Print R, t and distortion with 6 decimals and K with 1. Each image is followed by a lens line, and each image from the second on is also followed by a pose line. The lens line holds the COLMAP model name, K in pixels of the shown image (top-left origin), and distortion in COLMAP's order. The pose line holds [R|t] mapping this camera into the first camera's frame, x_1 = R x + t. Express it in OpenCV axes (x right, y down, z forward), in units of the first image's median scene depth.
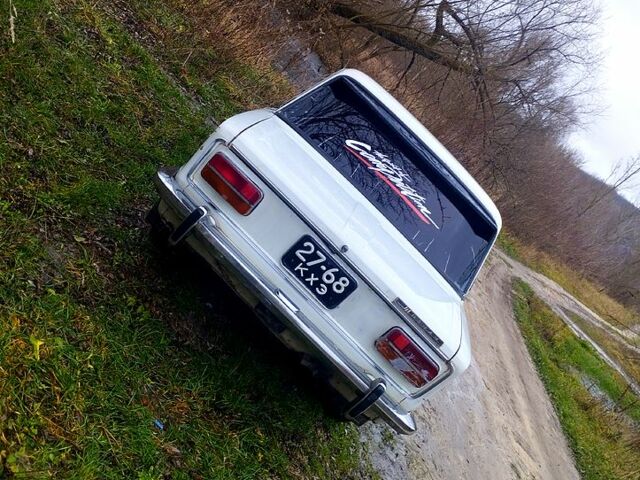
lens RADIAL K [[761.6, 0, 320.0], [0, 761.6, 240.0], [0, 0, 1]] dist [0.010066, 0.006746]
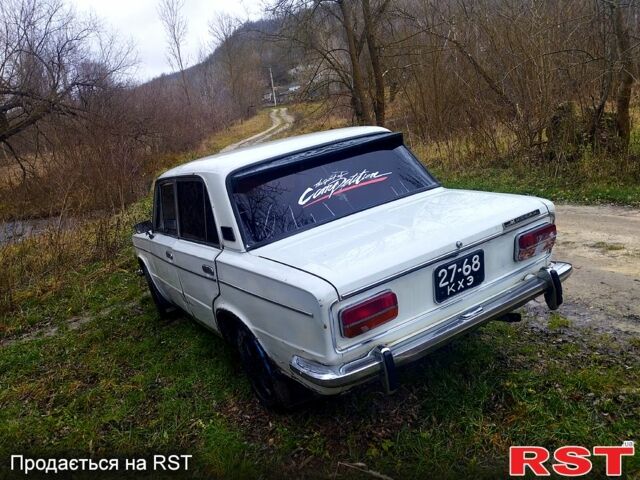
lens RADIAL K [[559.6, 0, 320.0], [0, 559.6, 240.0], [0, 0, 1]] dist [0.020122, 0.010771]
pose [[0.396560, -0.878346, 0.266923, -0.209709], [0.818523, 0.469956, 0.330397, -0.344710], [-0.415645, 0.087461, 0.905312, 0.286654]]
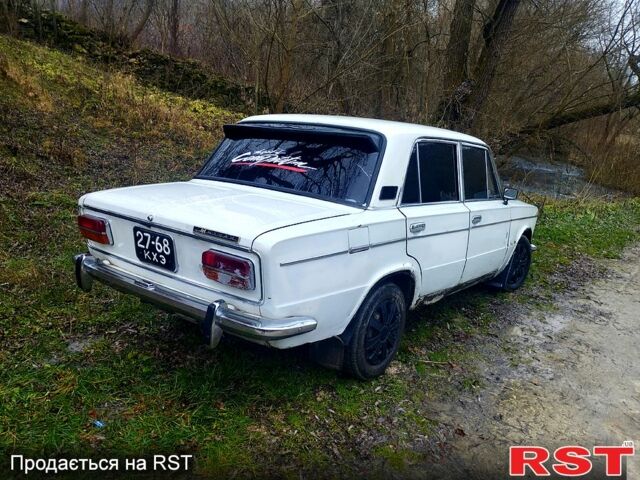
lens RADIAL K [[559.6, 0, 320.0], [0, 559.6, 240.0], [0, 0, 1]] dist [0.020122, 0.010771]
pose [[0.684497, -0.562628, -0.463587, 0.479826], [0.397143, 0.821049, -0.410068, 0.402710], [0.611344, 0.096580, 0.785450, 0.397903]]
